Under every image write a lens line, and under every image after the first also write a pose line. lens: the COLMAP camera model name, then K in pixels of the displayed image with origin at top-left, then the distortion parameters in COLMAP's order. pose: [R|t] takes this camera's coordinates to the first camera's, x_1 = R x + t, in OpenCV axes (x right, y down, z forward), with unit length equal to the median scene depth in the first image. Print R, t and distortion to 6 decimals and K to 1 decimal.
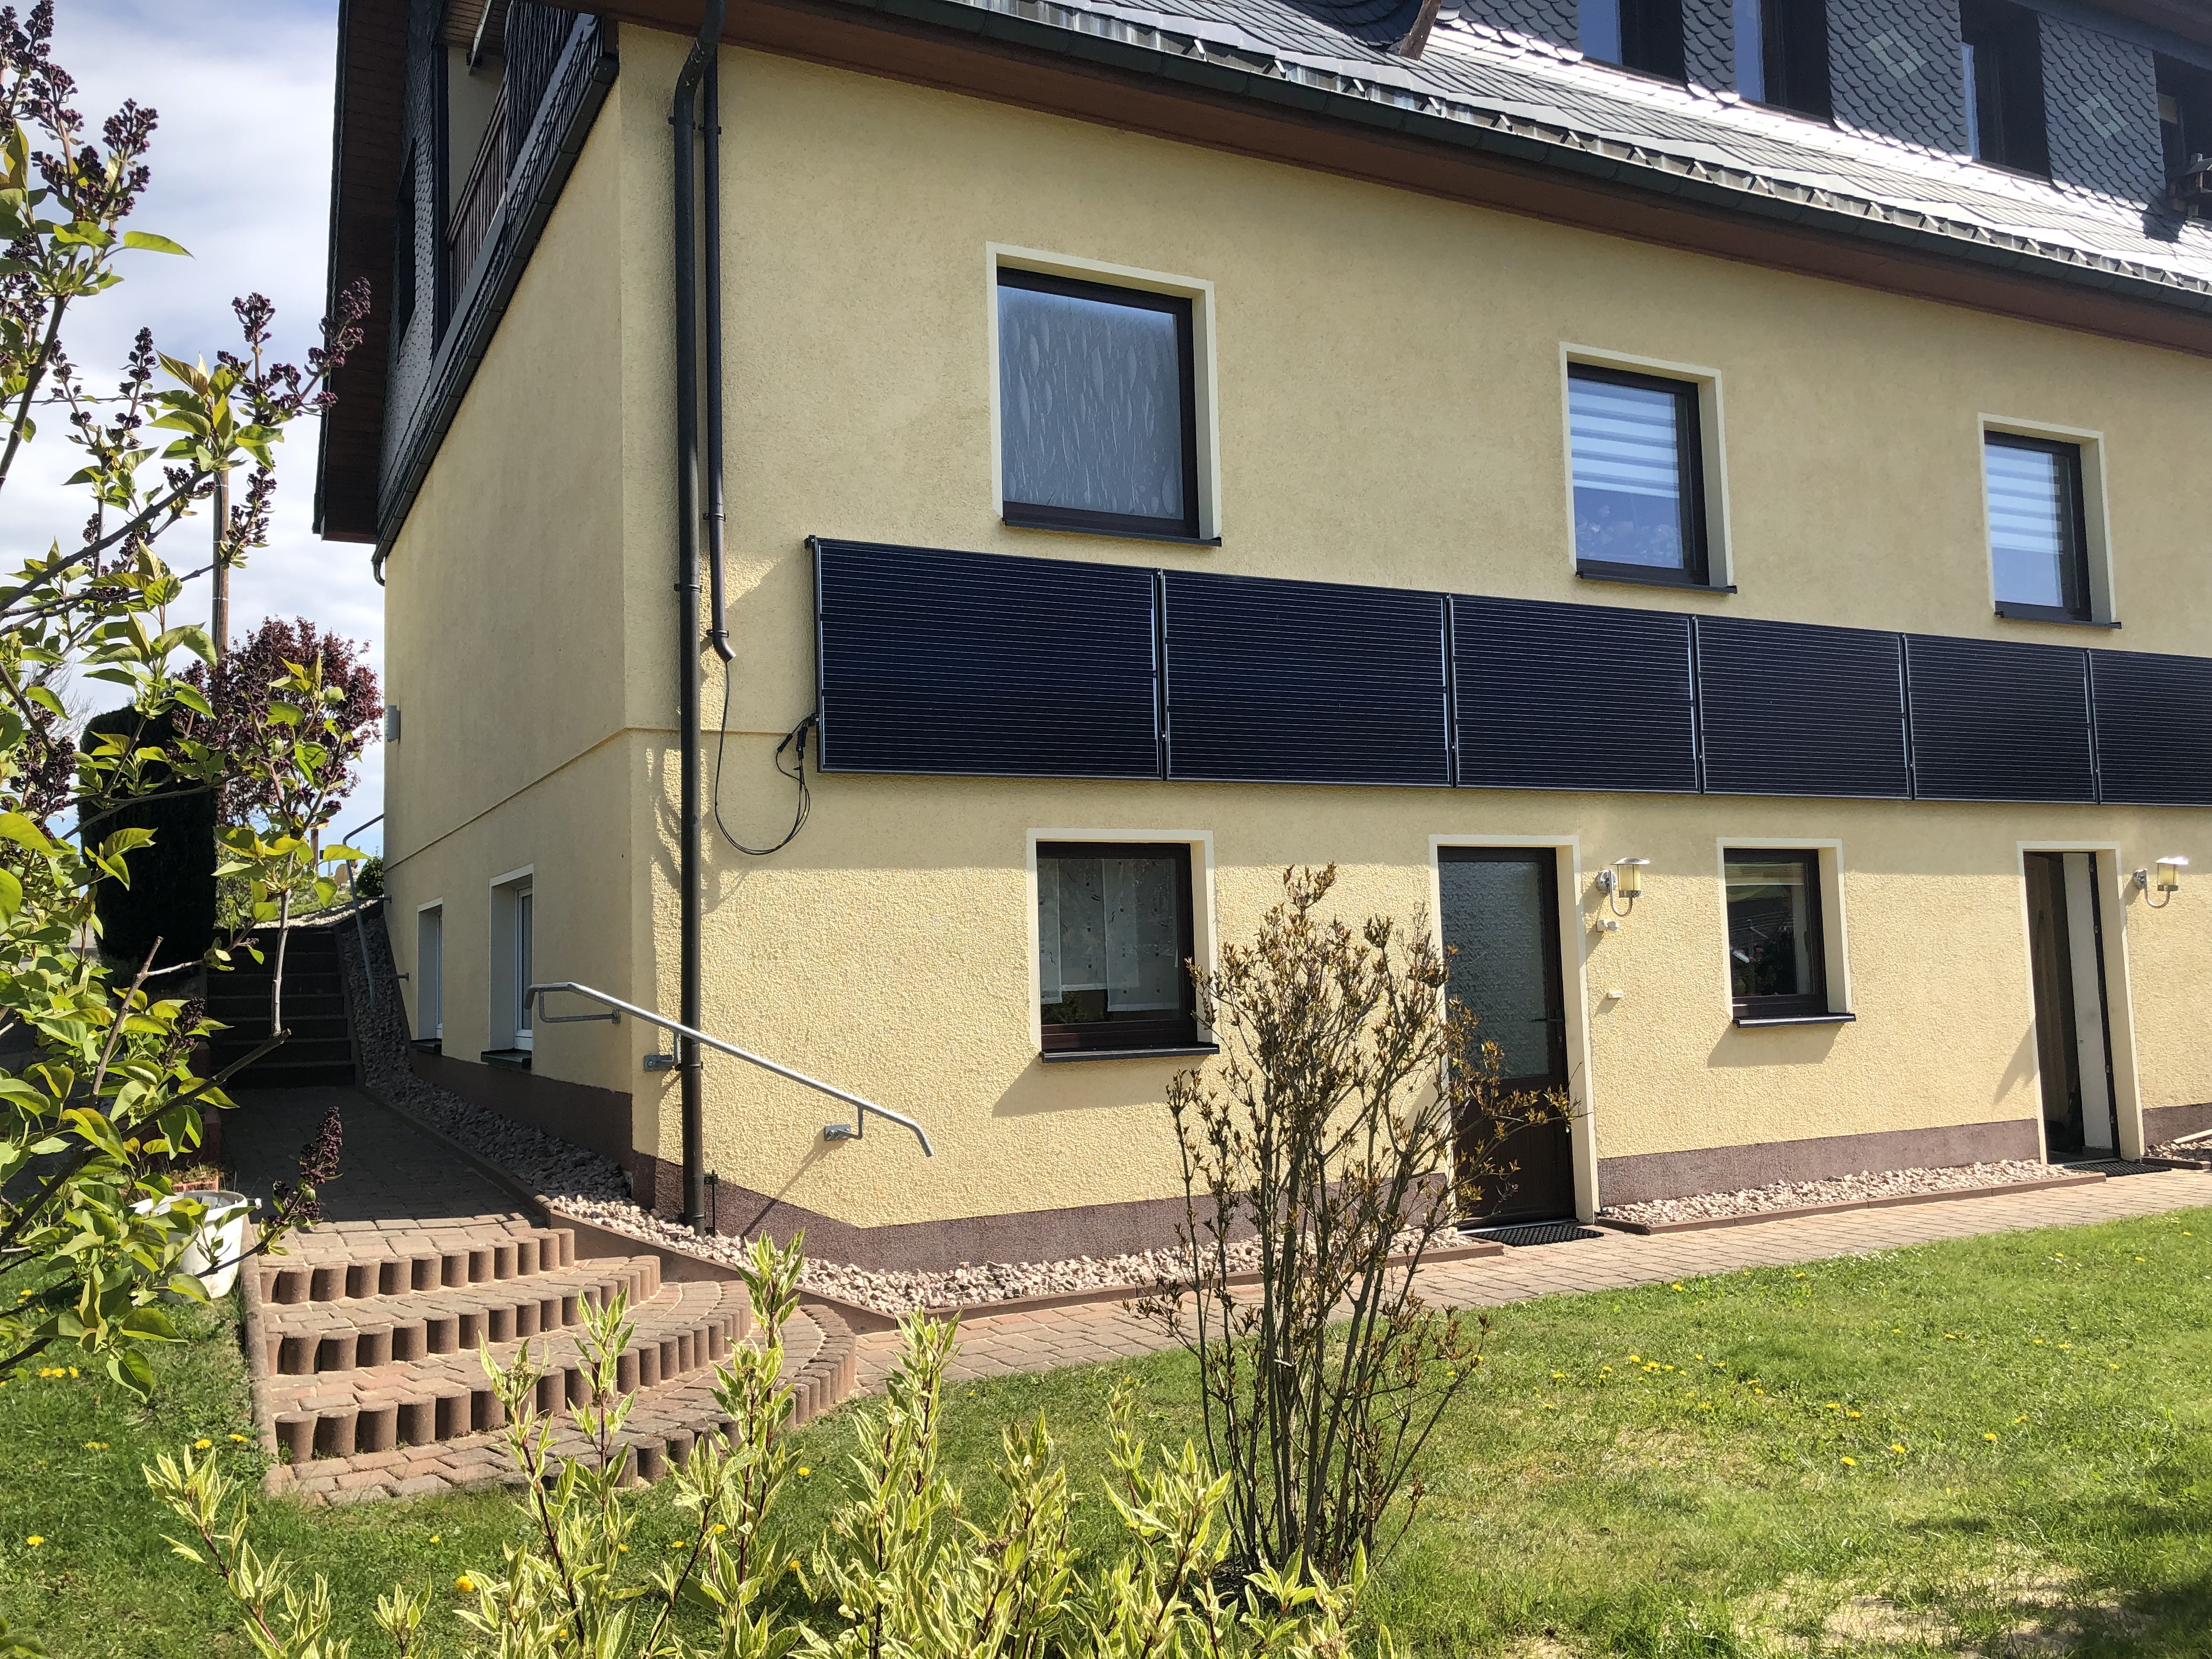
lens RADIAL K [[1781.9, 0, 1103.8], [0, 1781.9, 841.4], [0, 0, 1]] dist [0.034232, -0.000543]
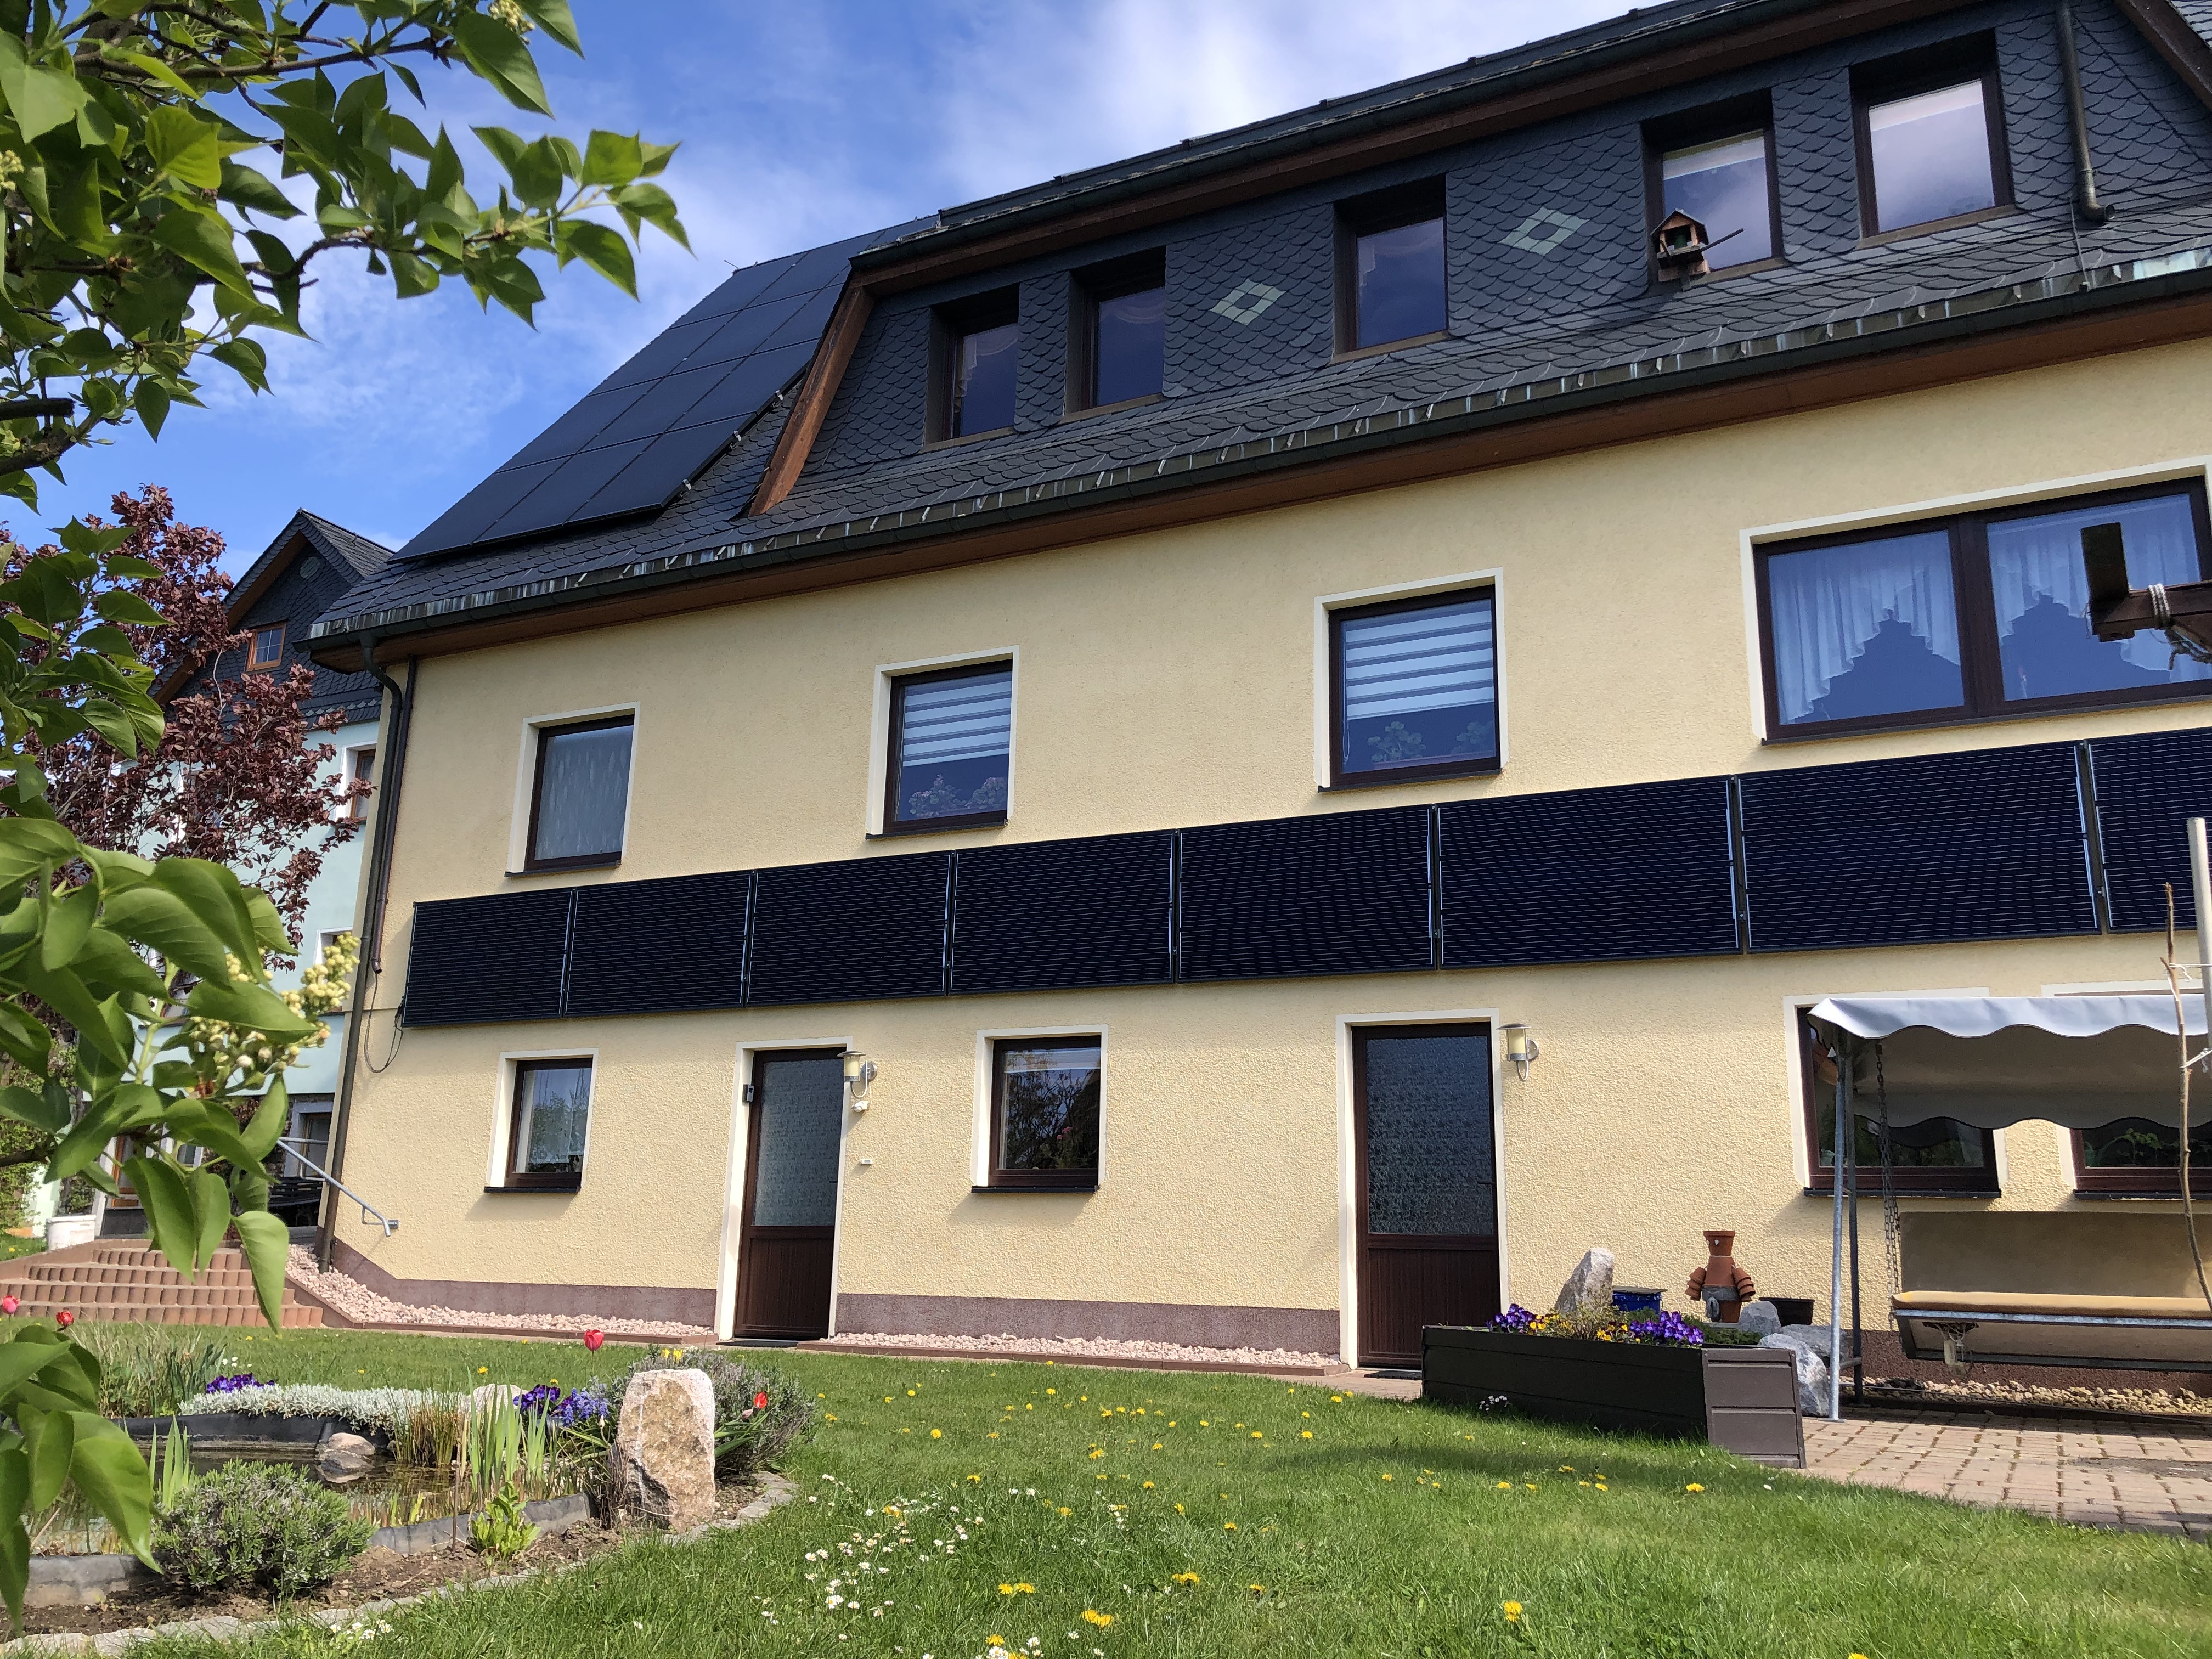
lens RADIAL K [[1781.9, 0, 1107.5], [0, 1781.9, 823.3], [0, 0, 1]] dist [0.034232, -0.000543]
pose [[0.585292, -0.148227, -0.797159, 1.418403], [0.023648, 0.985851, -0.165950, 0.063139], [0.810478, 0.078278, 0.580515, 0.384060]]
